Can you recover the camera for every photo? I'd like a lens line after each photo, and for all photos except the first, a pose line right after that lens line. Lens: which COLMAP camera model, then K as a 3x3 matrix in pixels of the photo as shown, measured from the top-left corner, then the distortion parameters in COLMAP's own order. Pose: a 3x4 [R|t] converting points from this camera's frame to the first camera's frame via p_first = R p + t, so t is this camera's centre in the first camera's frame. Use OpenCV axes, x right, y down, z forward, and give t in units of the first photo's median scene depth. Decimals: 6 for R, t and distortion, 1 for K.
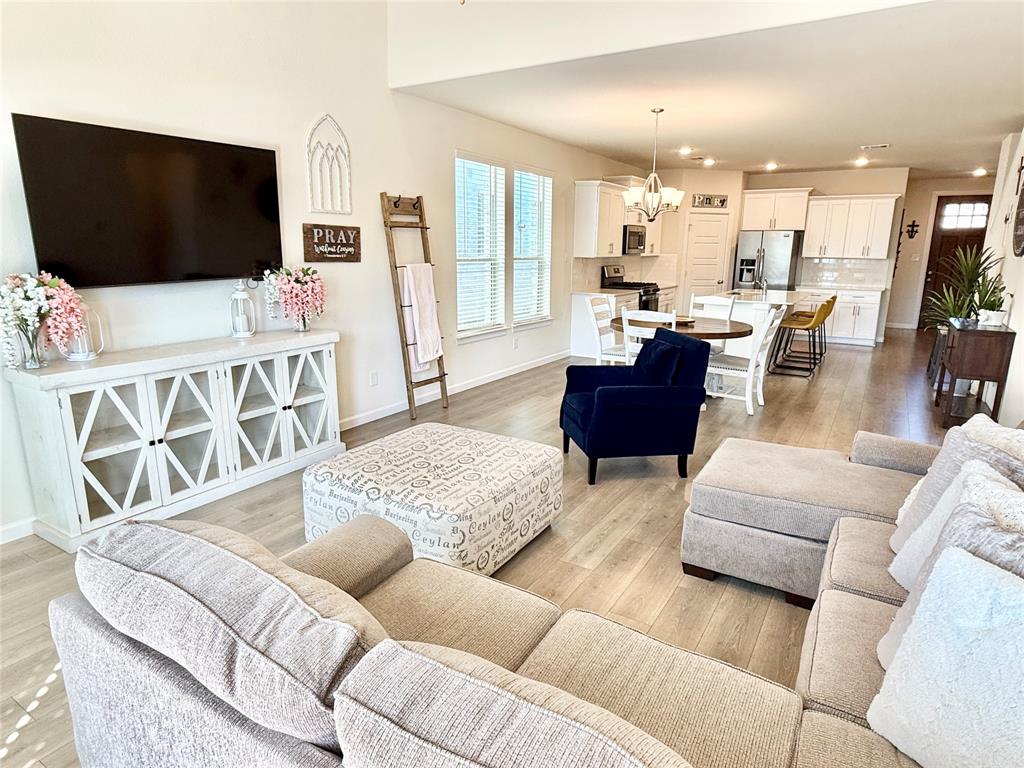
lens RADIAL K [[598.7, 0, 513.7], [0, 598.7, 387.1], [0, 0, 1]] dist [0.001601, 0.001203]
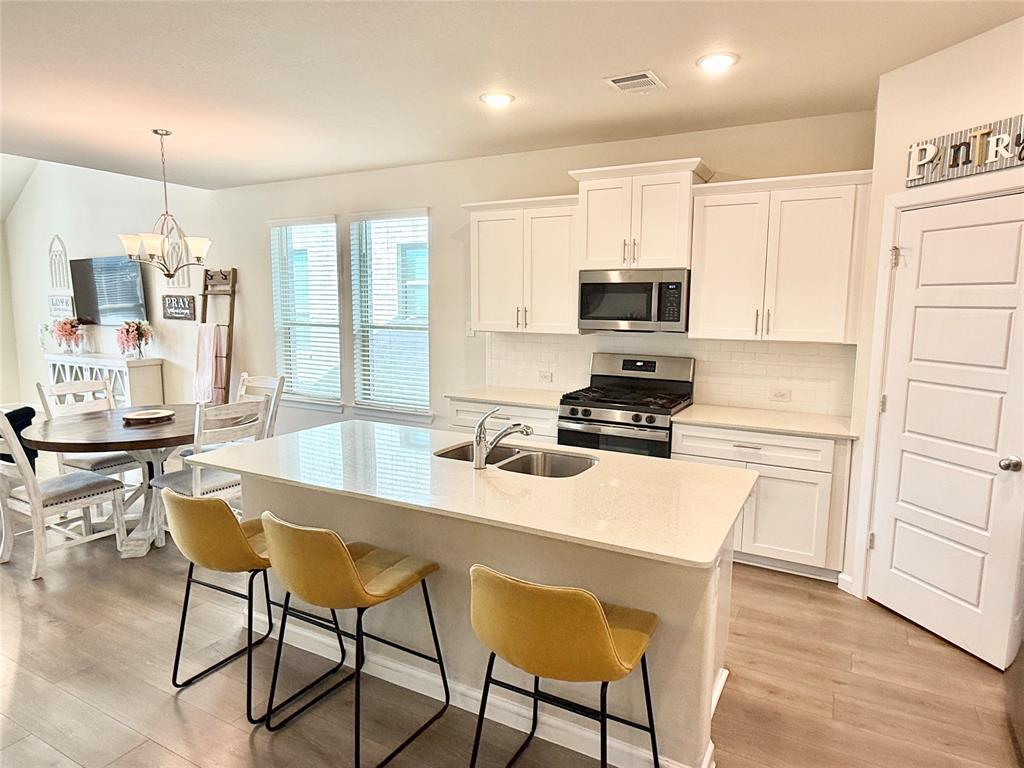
lens RADIAL K [[622.0, 0, 516.8], [0, 622.0, 387.3], [0, 0, 1]] dist [0.001459, -0.001005]
pose [[0.051671, 0.125339, -0.990768, 0.603148], [-0.236170, 0.965486, 0.109823, -0.193299], [0.970337, 0.228315, 0.079489, 0.807641]]
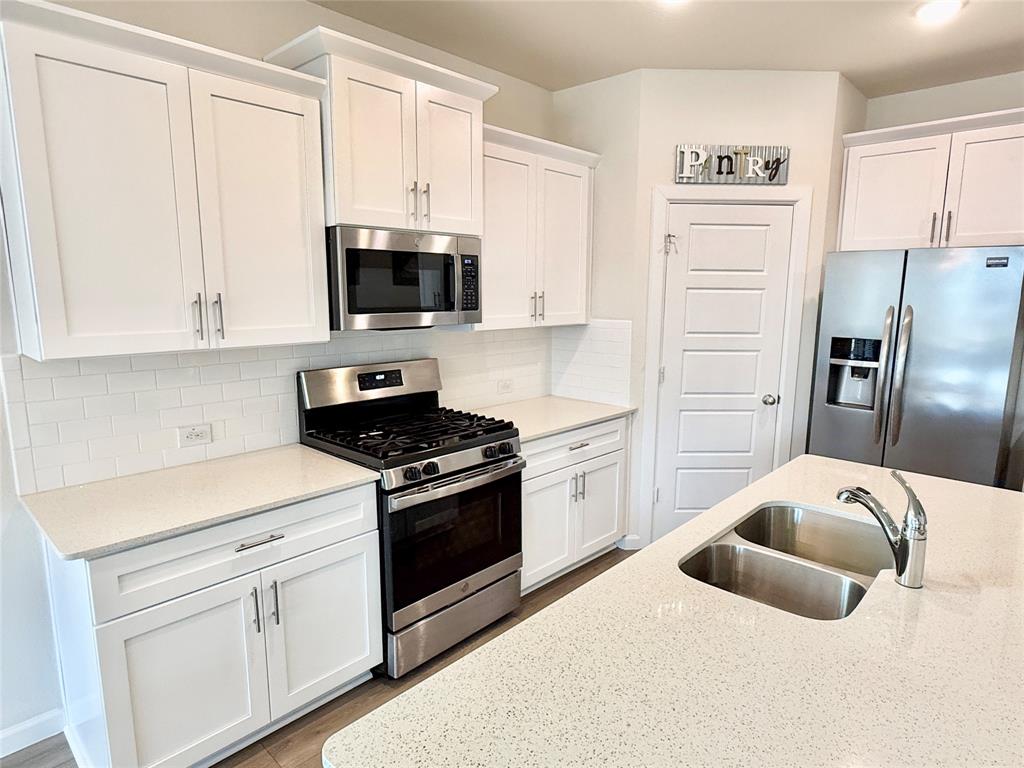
lens RADIAL K [[598.7, 0, 518.2], [0, 598.7, 385.5], [0, 0, 1]] dist [0.001601, 0.001203]
pose [[0.981221, 0.027153, -0.190964, 0.277962], [-0.040455, 0.996992, -0.066107, -0.161064], [0.188595, 0.072591, 0.979368, 0.659061]]
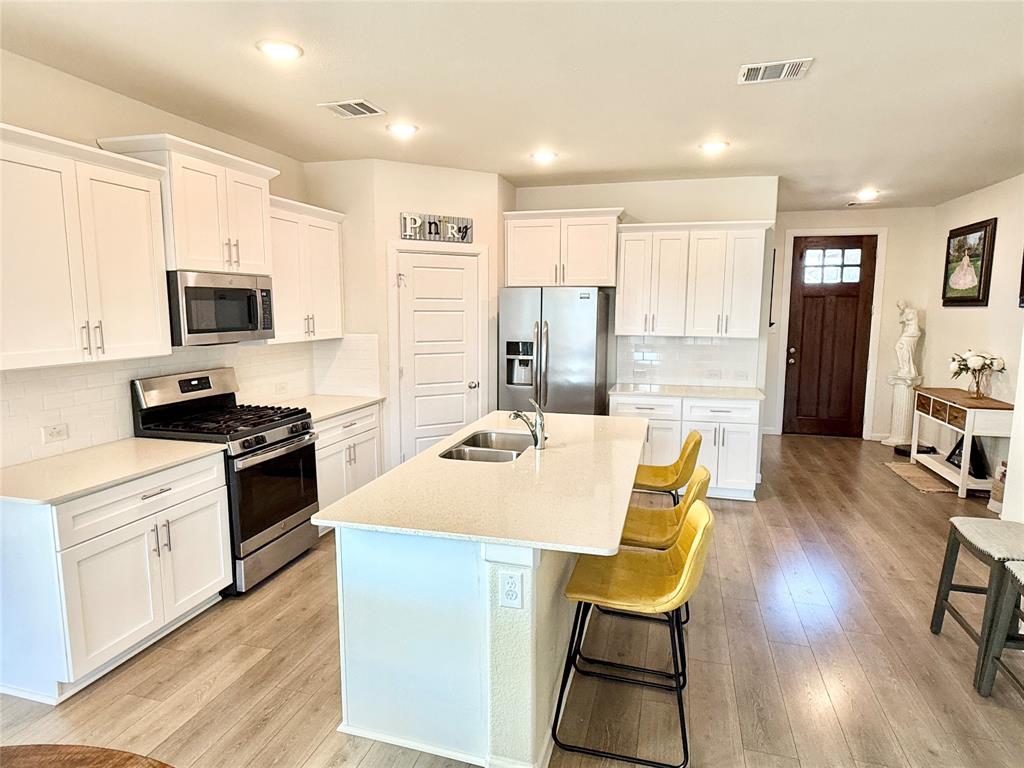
lens RADIAL K [[598.7, 0, 515.3], [0, 598.7, 386.4], [0, 0, 1]] dist [0.001601, 0.001203]
pose [[0.958983, -0.044466, 0.279955, 0.244618], [0.070240, 0.994095, -0.082711, -0.134458], [-0.274624, 0.098983, 0.956443, 0.519530]]
